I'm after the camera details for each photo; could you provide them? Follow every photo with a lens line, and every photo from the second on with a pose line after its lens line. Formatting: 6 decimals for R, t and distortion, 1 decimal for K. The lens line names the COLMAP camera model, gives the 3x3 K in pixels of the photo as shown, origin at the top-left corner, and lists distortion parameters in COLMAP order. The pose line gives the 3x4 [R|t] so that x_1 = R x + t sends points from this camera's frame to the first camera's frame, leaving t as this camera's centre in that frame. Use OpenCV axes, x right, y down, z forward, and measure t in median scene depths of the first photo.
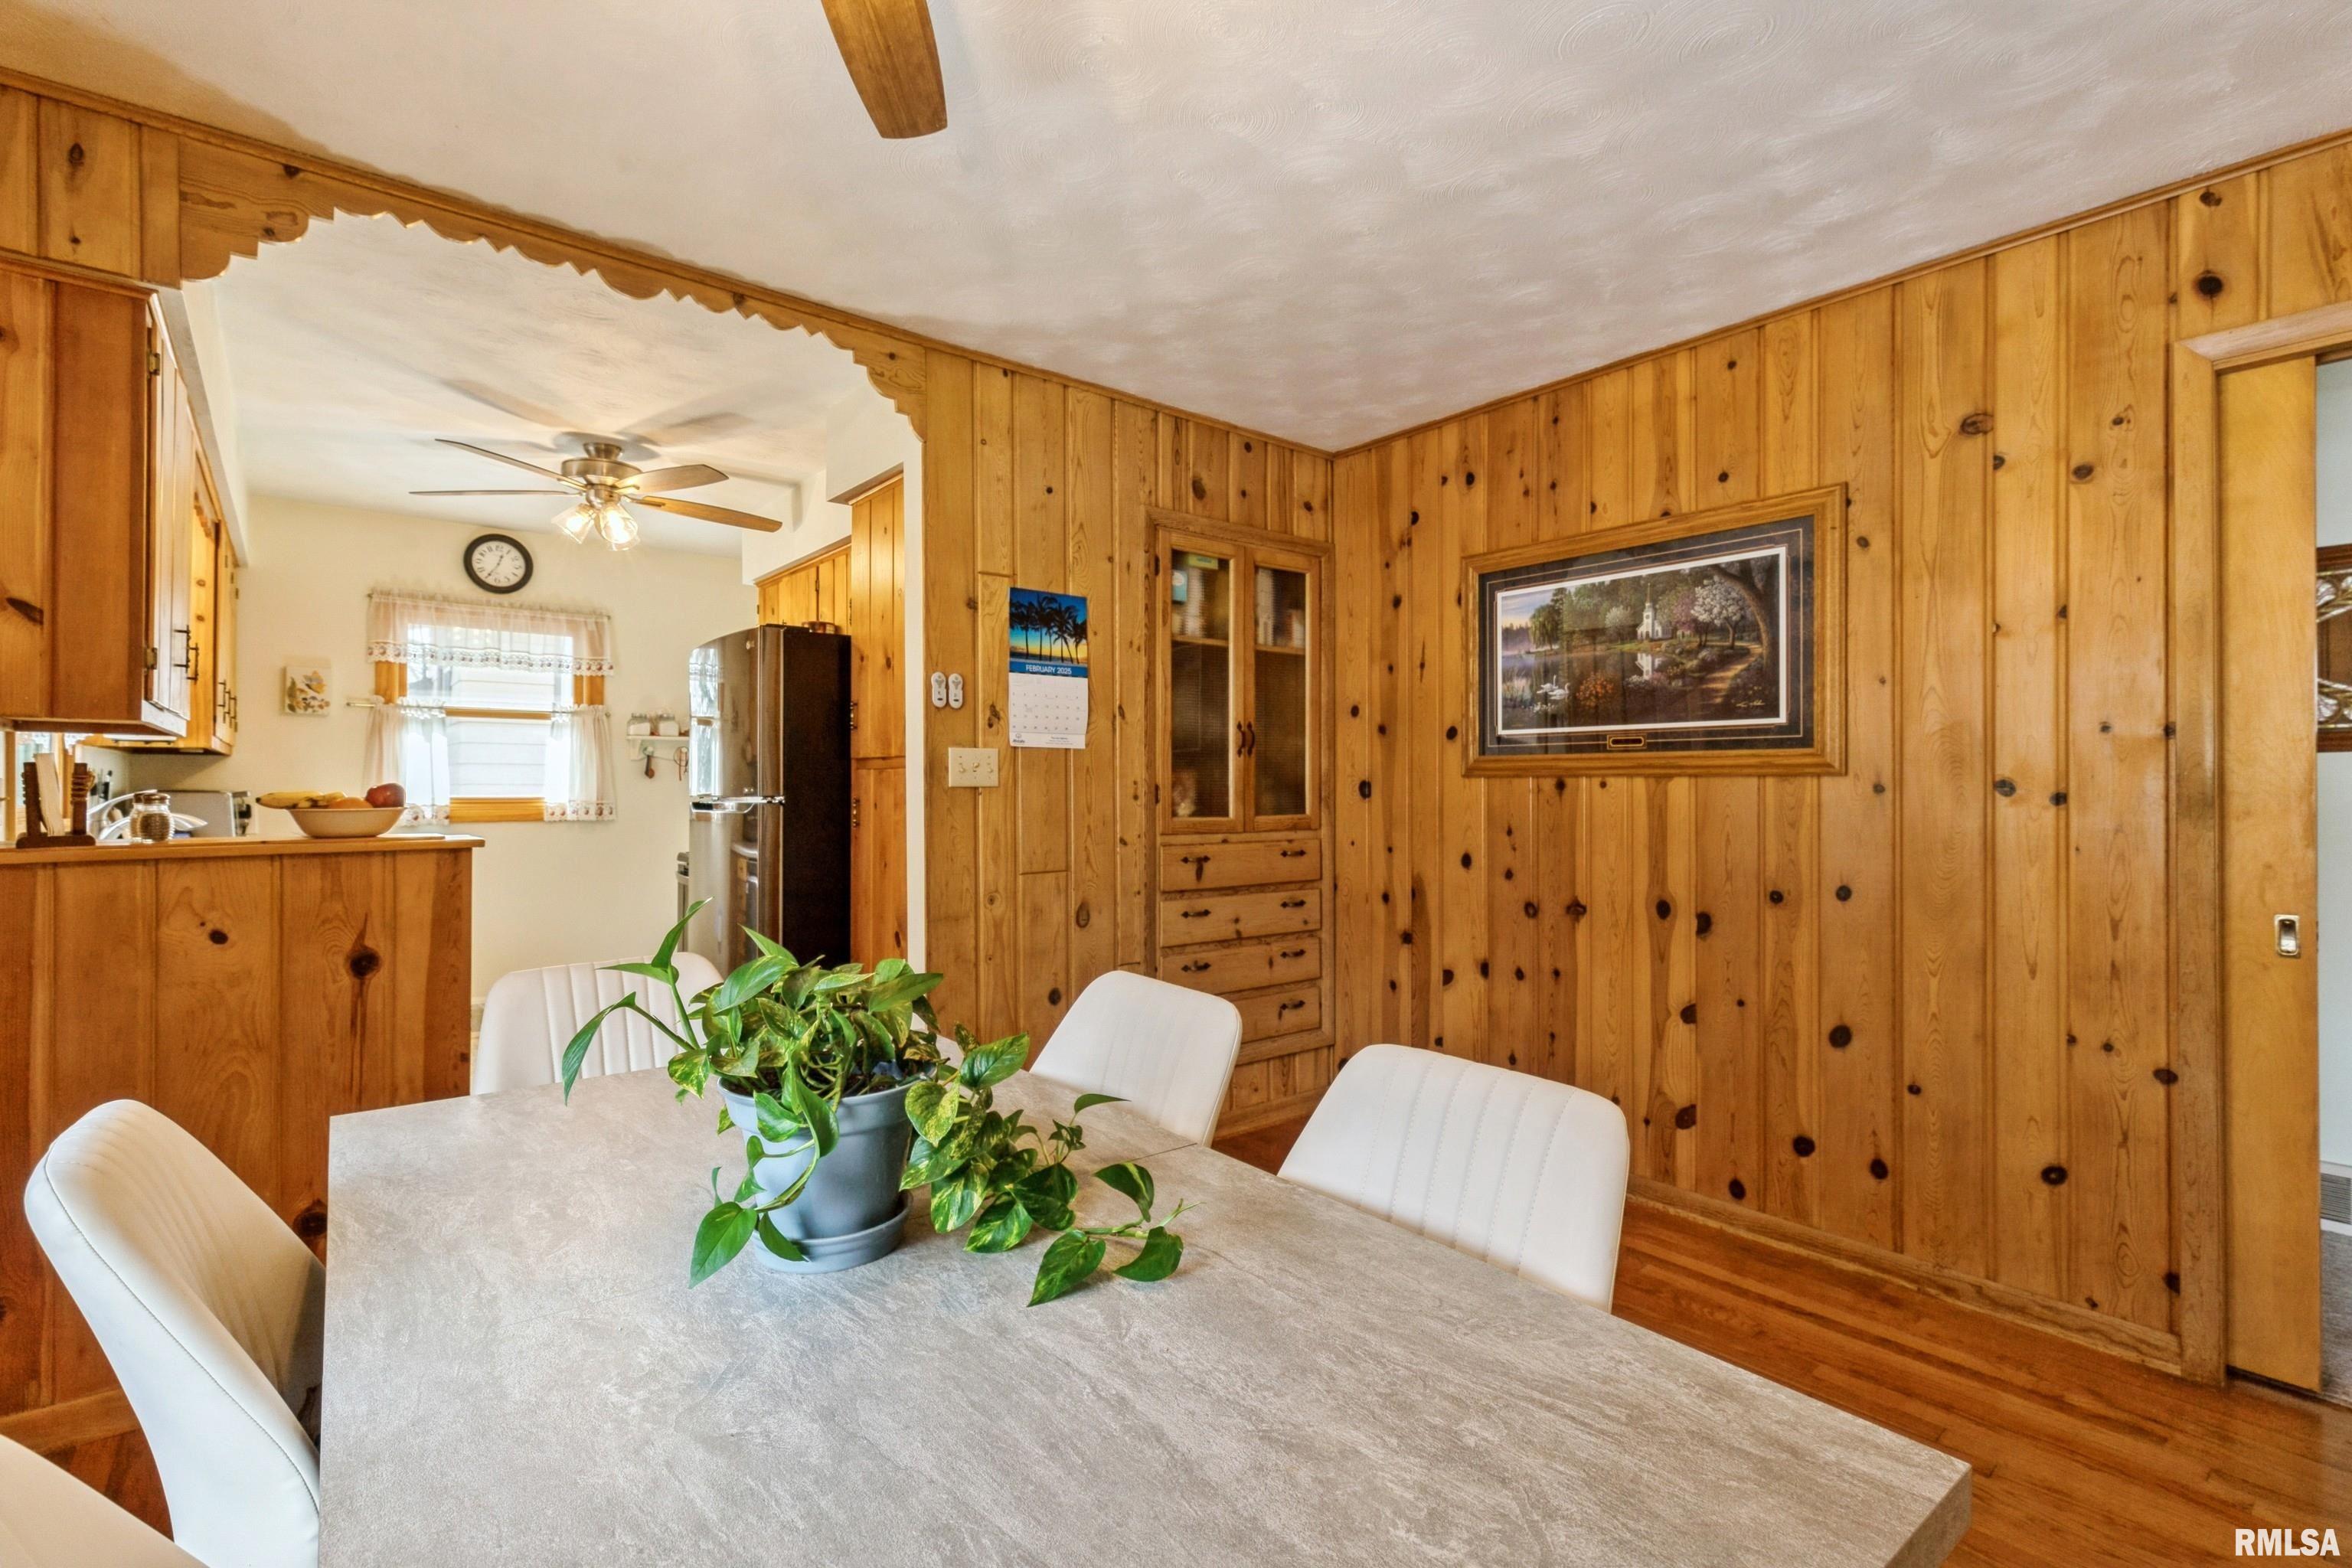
lens RADIAL K [[1073.3, 0, 1192.8], [0, 1073.3, 788.1], [0, 0, 1]] dist [0.004600, -0.000523]
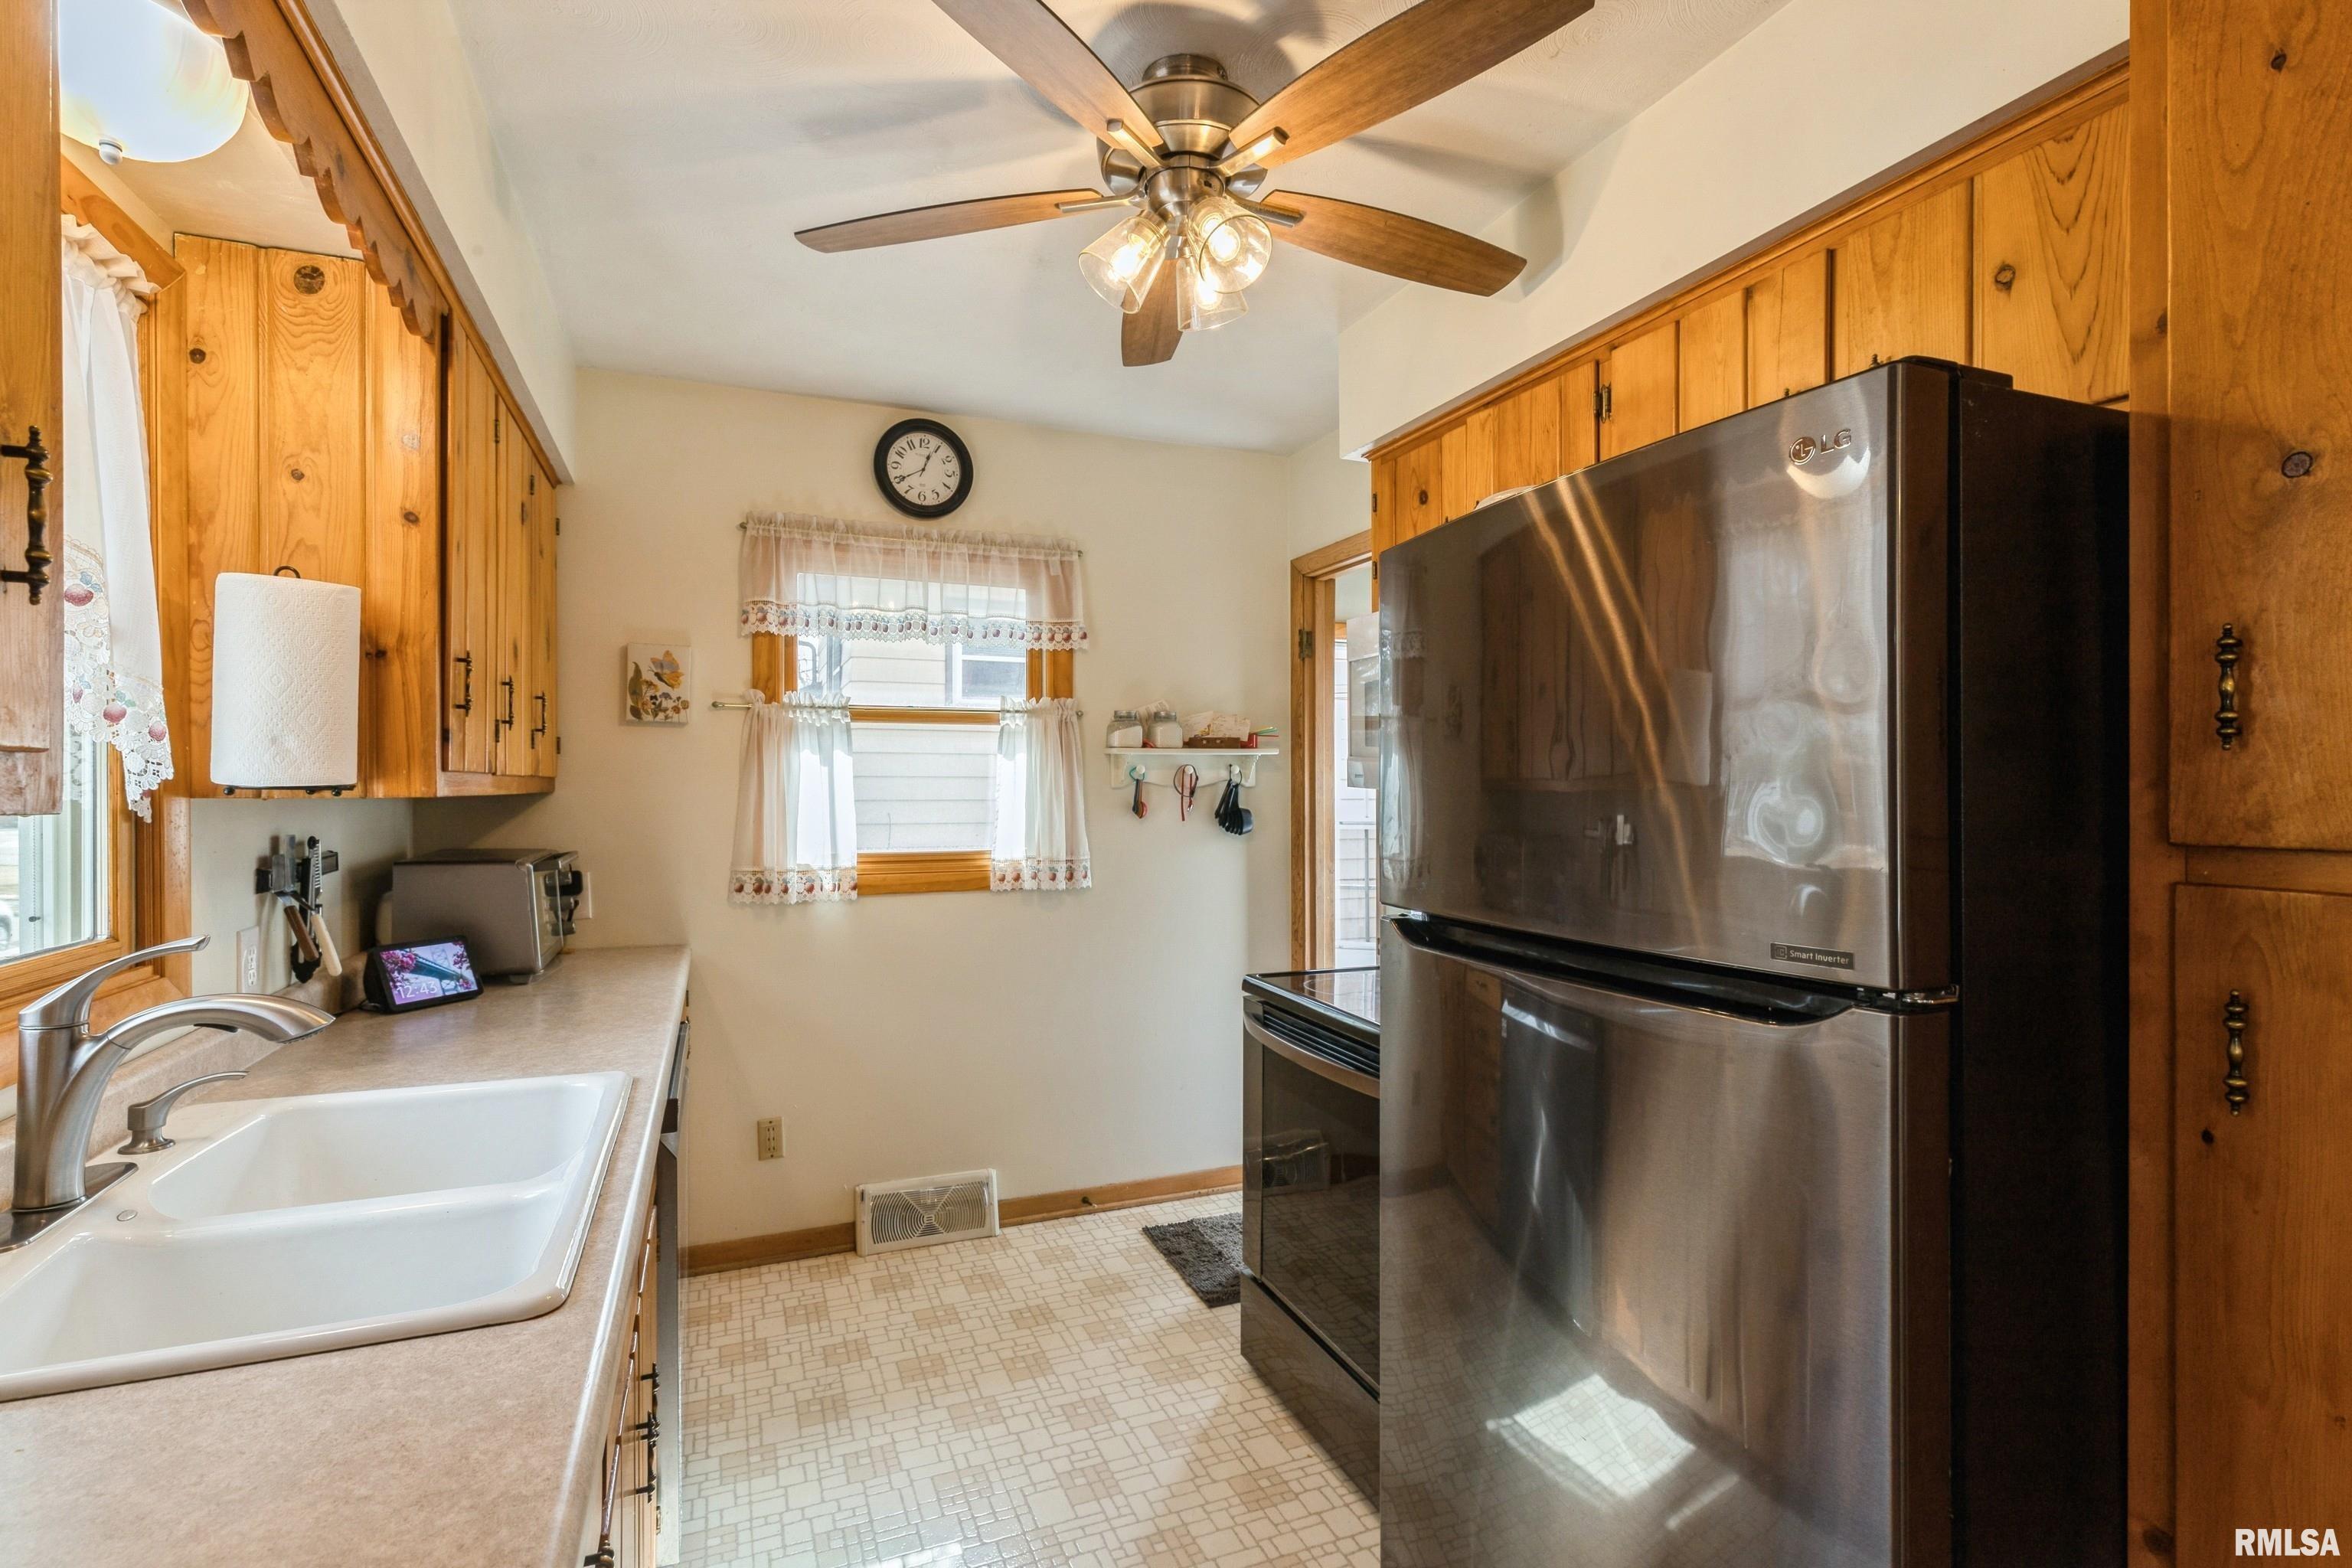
lens RADIAL K [[1073.3, 0, 1175.5], [0, 1073.3, 799.3], [0, 0, 1]] dist [0.004600, -0.000523]
pose [[0.955921, 0.001798, -0.293619, -0.330295], [0.002620, 0.999889, 0.014654, -0.030246], [0.293613, -0.014777, 0.955810, 0.457994]]
